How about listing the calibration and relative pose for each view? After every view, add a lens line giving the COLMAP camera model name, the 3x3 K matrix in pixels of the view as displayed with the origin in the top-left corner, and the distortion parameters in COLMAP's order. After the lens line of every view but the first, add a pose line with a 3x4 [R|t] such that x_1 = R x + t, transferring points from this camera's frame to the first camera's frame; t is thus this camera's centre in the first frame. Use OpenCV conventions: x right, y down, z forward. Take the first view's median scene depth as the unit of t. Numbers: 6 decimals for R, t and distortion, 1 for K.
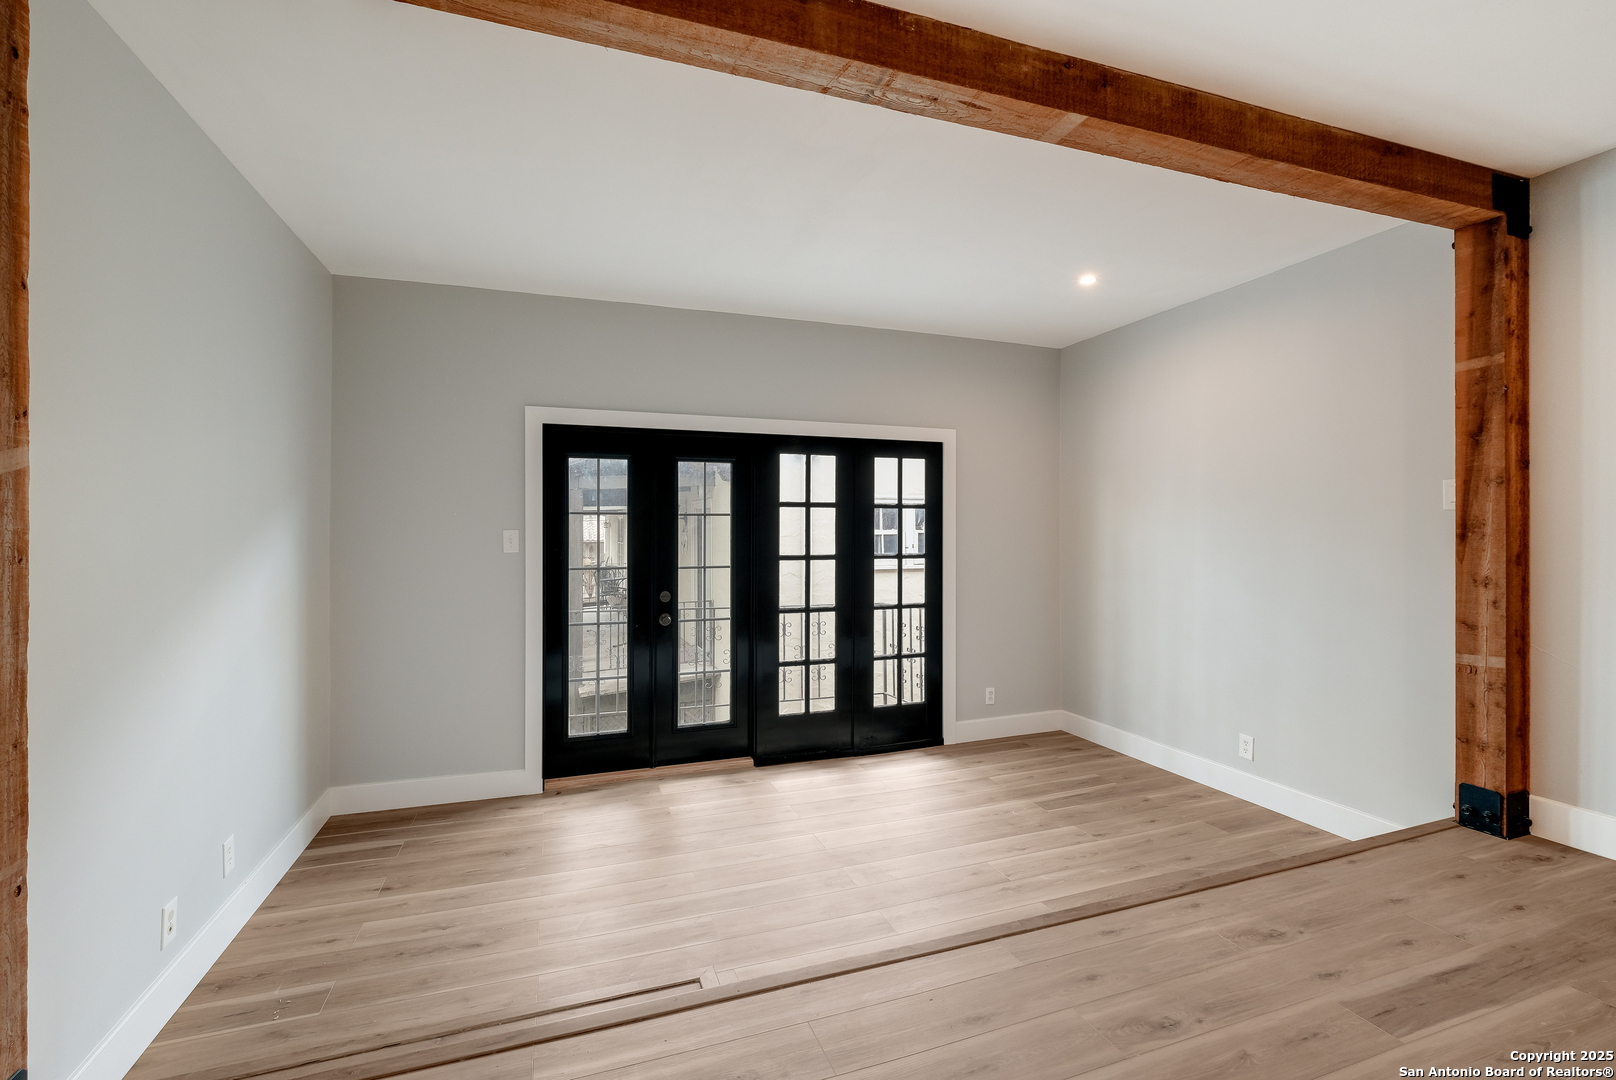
lens RADIAL K [[700.8, 0, 799.9], [0, 700.8, 527.6], [0, 0, 1]] dist [0.004011, 0.000248]
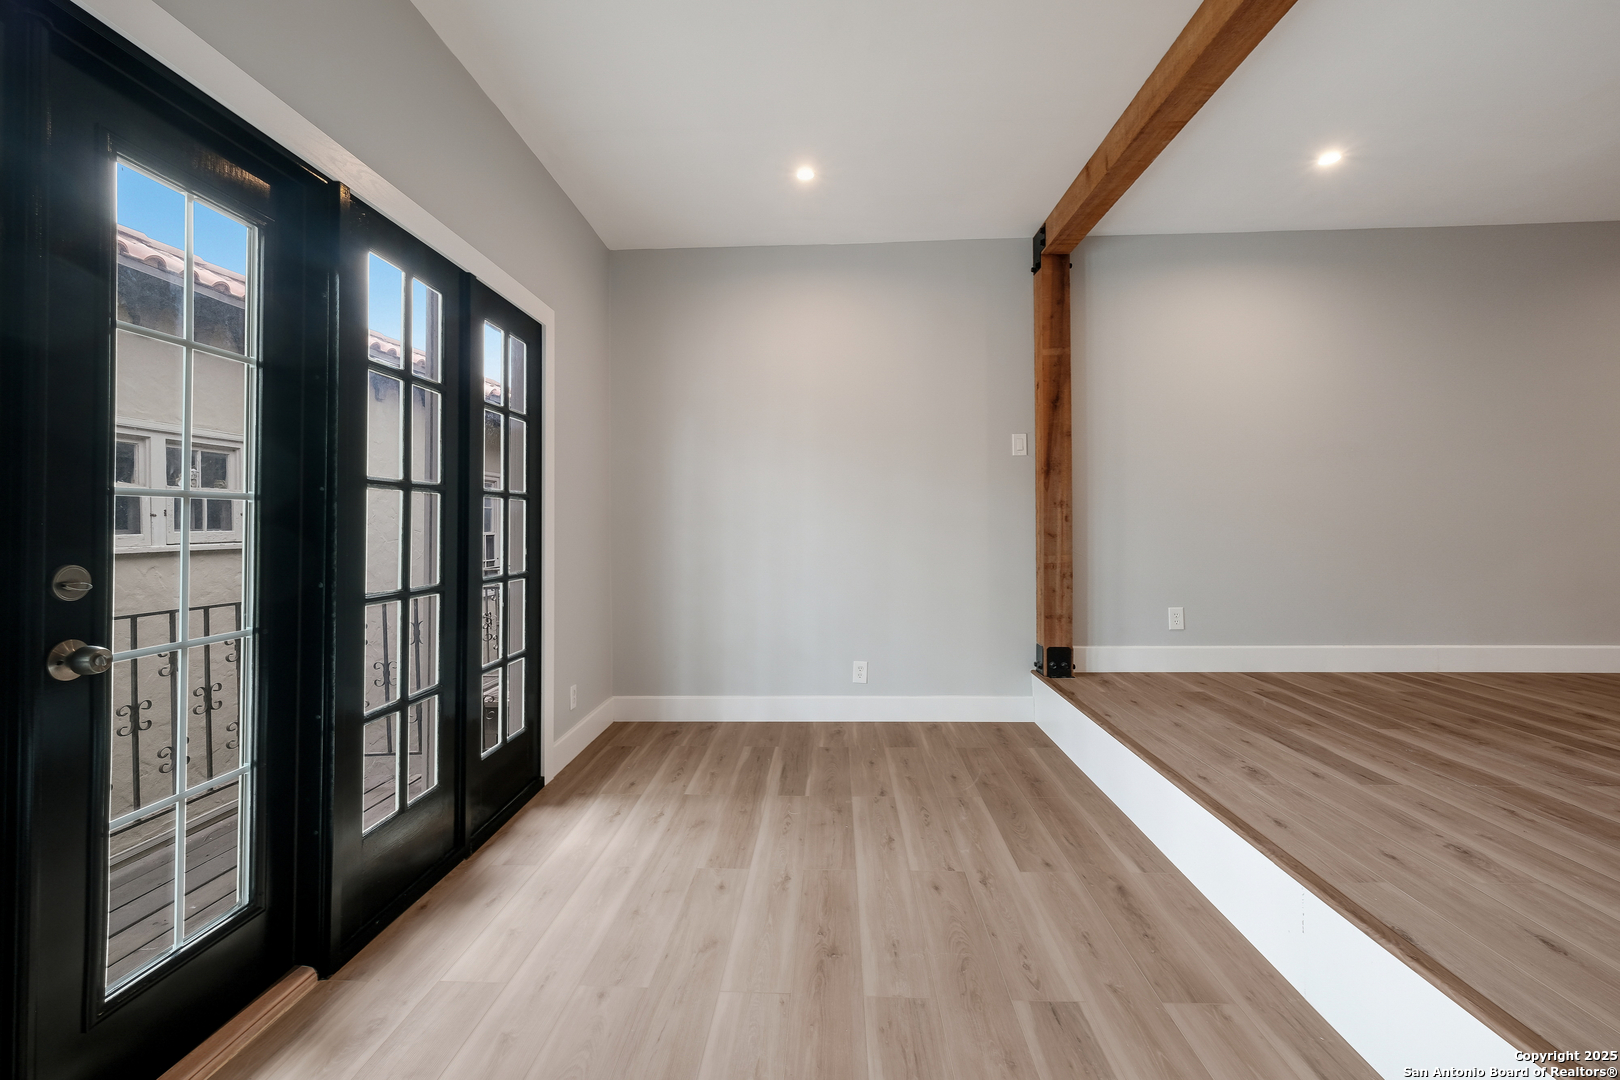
lens RADIAL K [[702.5, 0, 799.8], [0, 702.5, 514.4], [0, 0, 1]] dist [0.004011, 0.000248]
pose [[0.366807, 0.015366, 0.930170, -0.352850], [-0.003959, 0.999880, -0.014956, 0.077357], [-0.930288, 0.001803, 0.366824, 0.608061]]
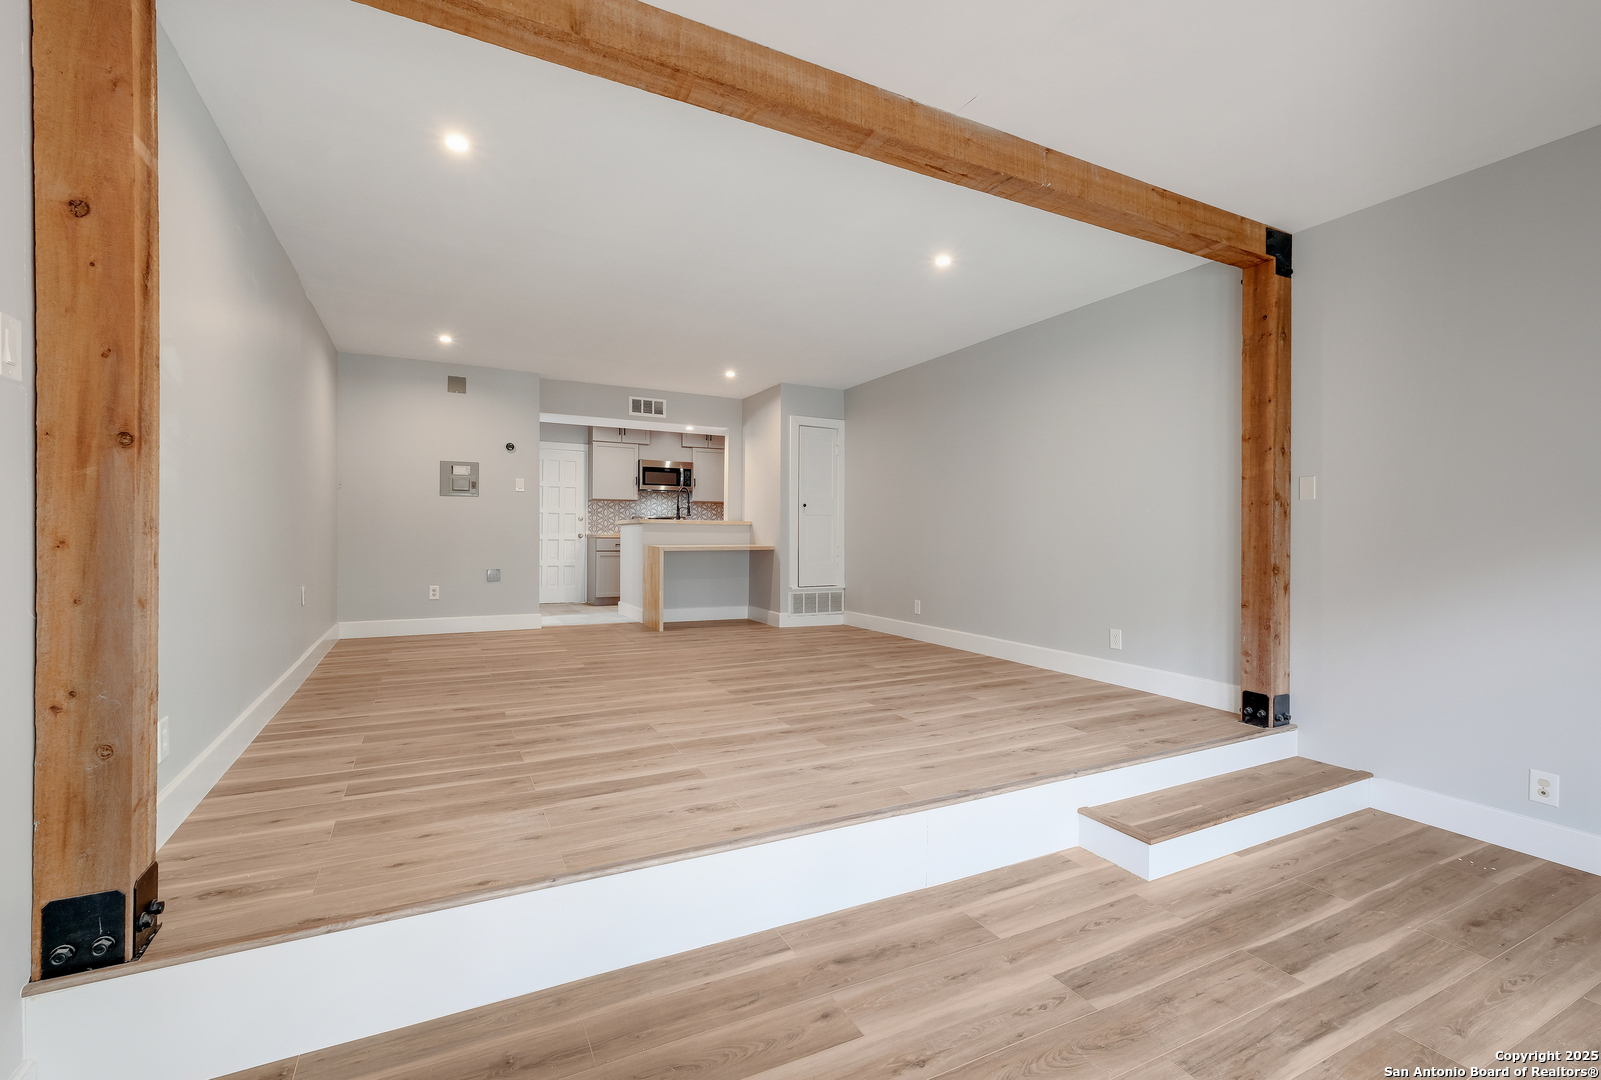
lens RADIAL K [[703.7, 0, 801.2], [0, 703.7, 535.7], [0, 0, 1]] dist [0.012383, 0.000007]
pose [[-0.989251, -0.002024, -0.146212, 0.321073], [-0.002009, 0.999998, -0.000253, 0.053755], [0.146212, 0.000044, -0.989253, 1.054523]]
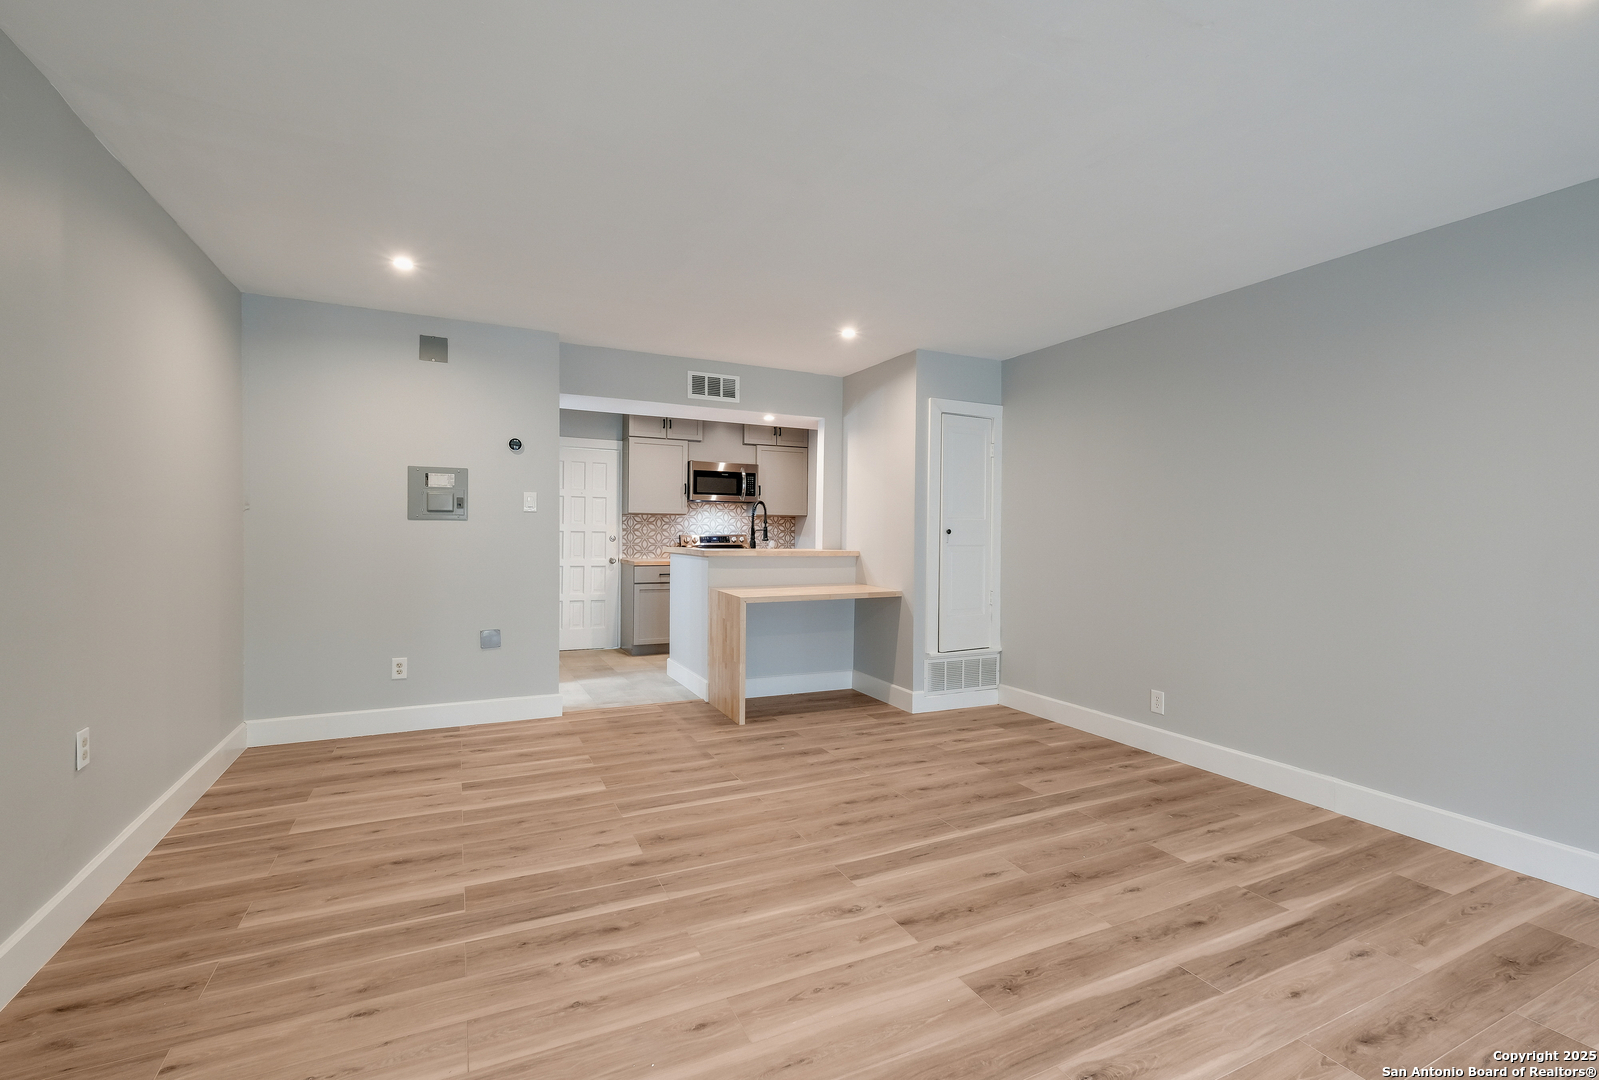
lens RADIAL K [[702.8, 0, 800.4], [0, 702.8, 542.9], [0, 0, 1]] dist [0.012383, 0.000007]
pose [[-0.992521, -0.004175, -0.122006, 0.441740], [-0.006018, 0.999873, 0.014746, -0.015719], [0.121929, 0.015370, -0.992420, 0.491689]]
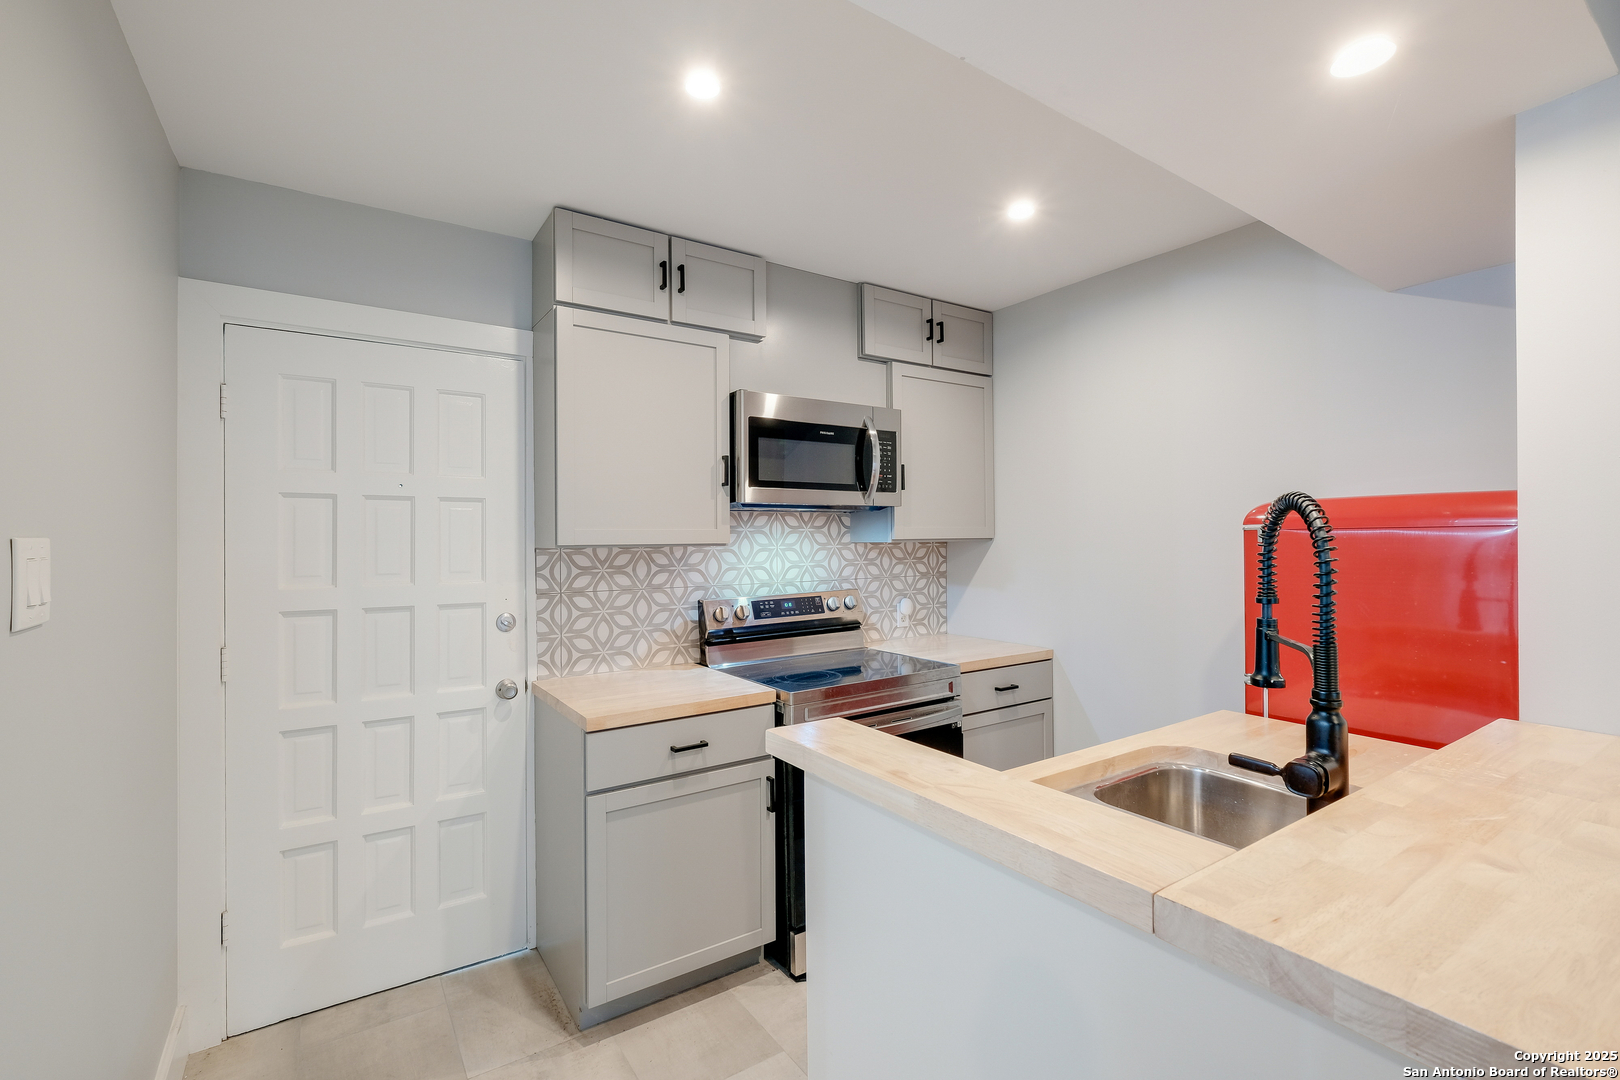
lens RADIAL K [[702.5, 0, 814.8], [0, 702.5, 539.6], [0, 0, 1]] dist [0.004011, 0.000248]
pose [[-0.964041, 0.014901, -0.265336, 0.593727], [0.016234, 0.999864, -0.002830, -0.059404], [0.265258, -0.007036, -0.964152, -0.631884]]
